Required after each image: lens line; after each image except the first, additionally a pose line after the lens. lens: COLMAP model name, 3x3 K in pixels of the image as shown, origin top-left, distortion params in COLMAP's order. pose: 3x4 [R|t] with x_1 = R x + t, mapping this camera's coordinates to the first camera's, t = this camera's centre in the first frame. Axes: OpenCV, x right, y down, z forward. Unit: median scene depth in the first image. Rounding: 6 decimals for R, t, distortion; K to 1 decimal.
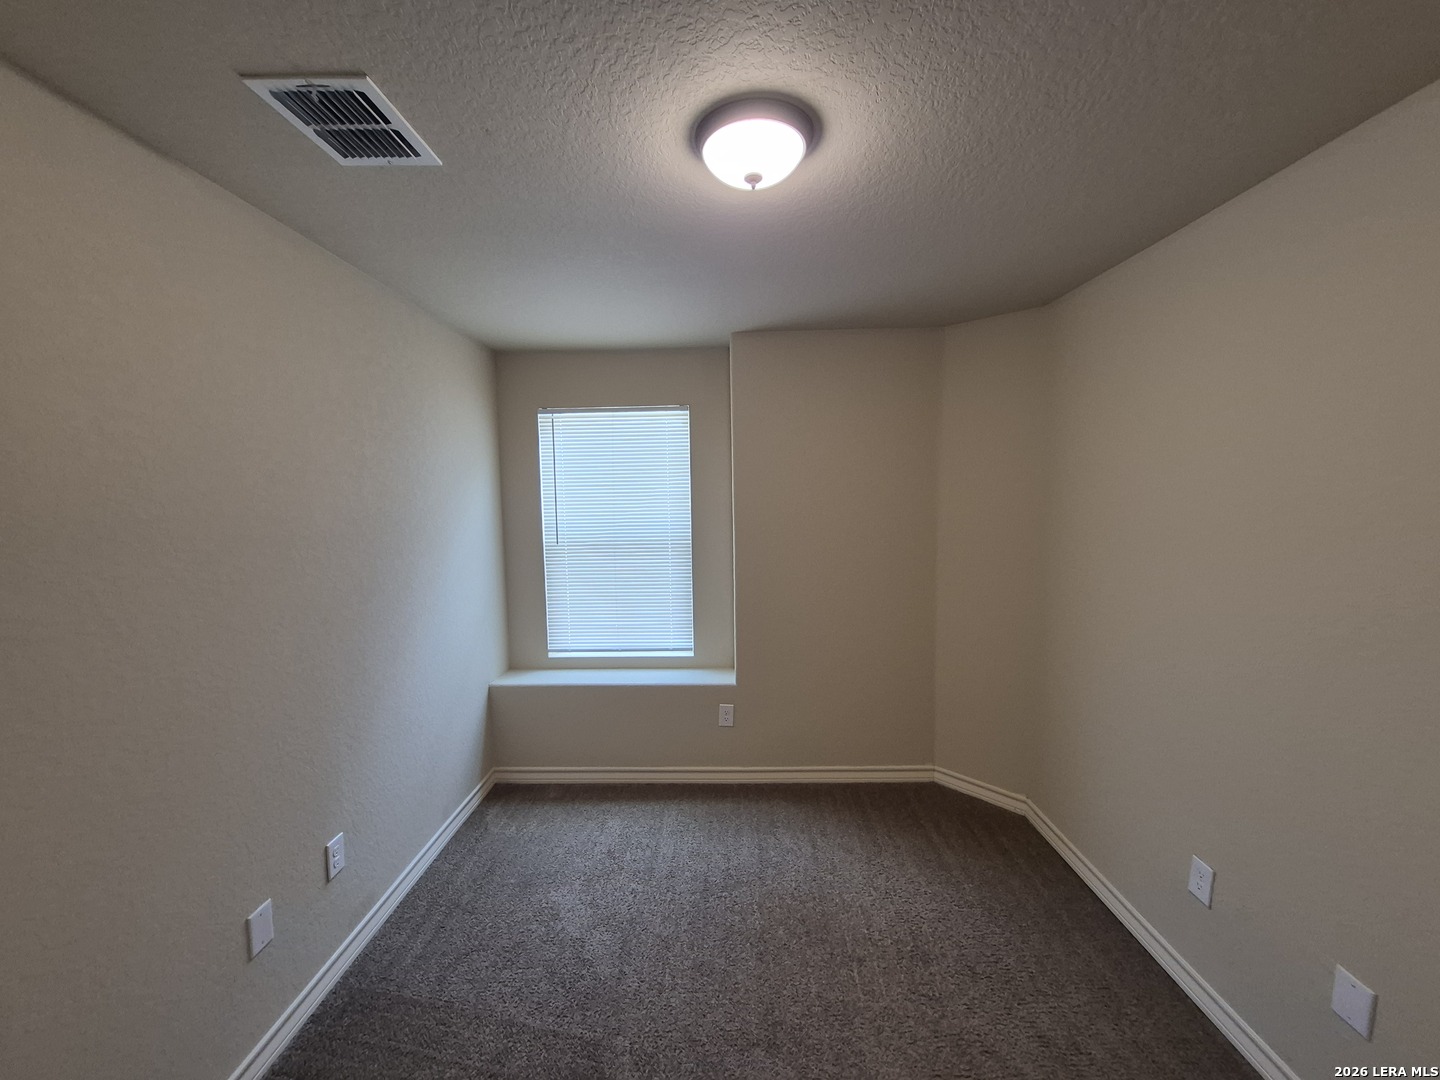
lens RADIAL K [[572.9, 0, 723.5], [0, 572.9, 544.7], [0, 0, 1]] dist [0.003588, -0.000581]
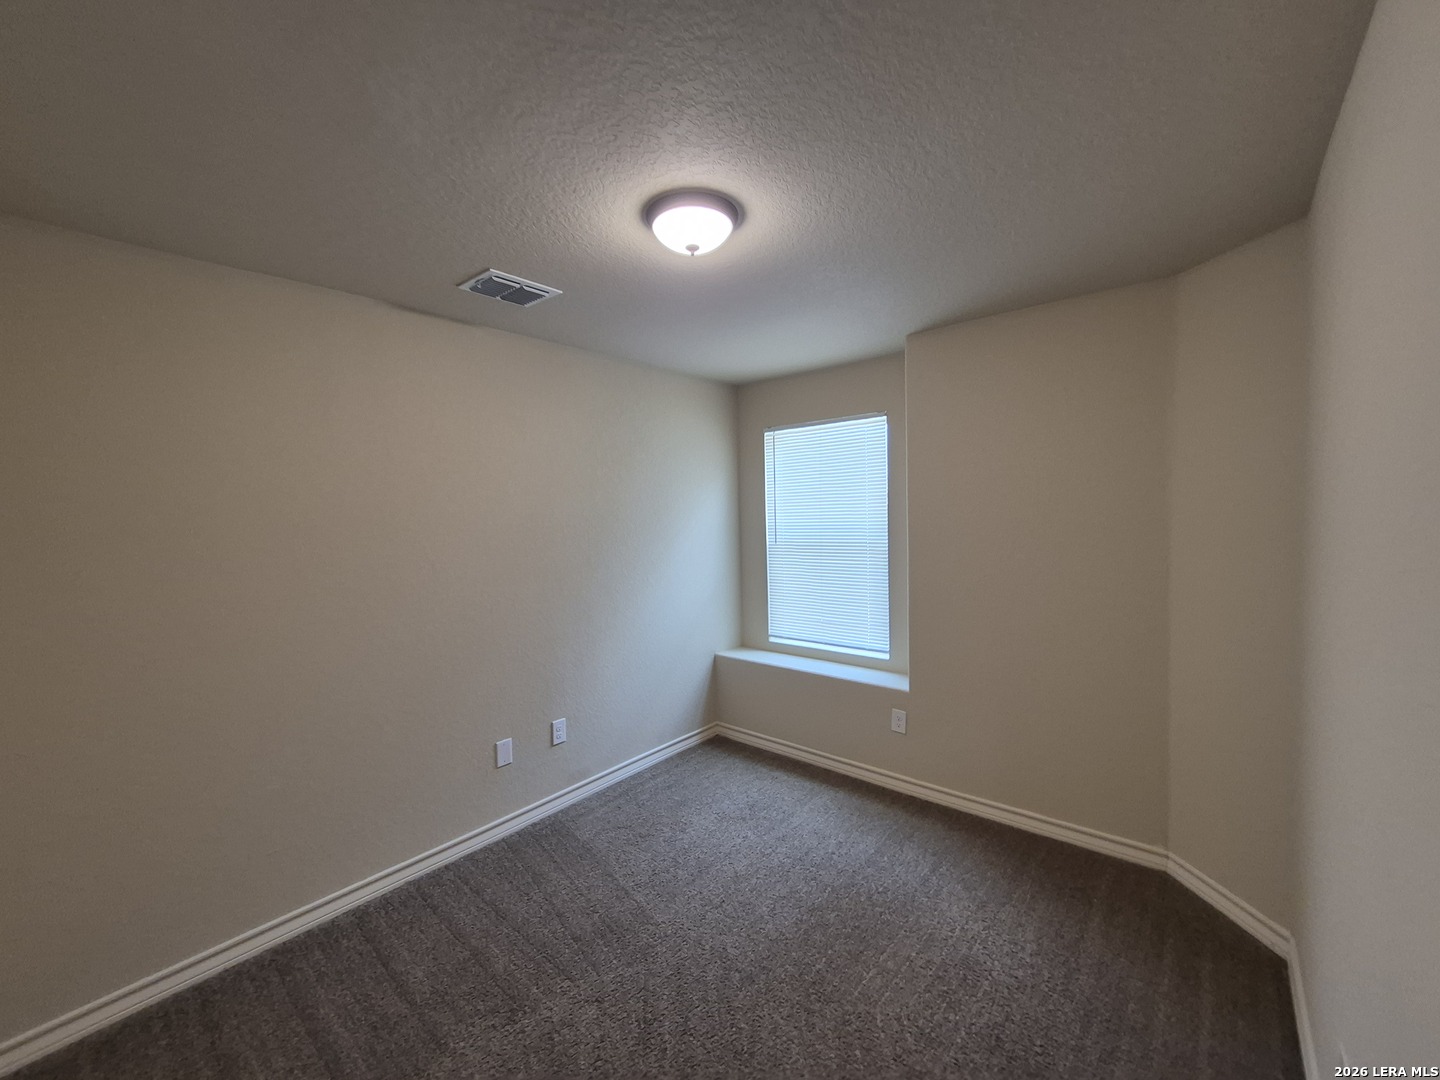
lens RADIAL K [[572.9, 0, 712.4], [0, 572.9, 539.6], [0, 0, 1]] dist [0.003588, -0.000581]
pose [[0.774605, 0.027271, -0.631857, 0.371760], [-0.045139, 0.998906, -0.012224, 0.012483], [0.630832, 0.037990, 0.774989, 0.021339]]
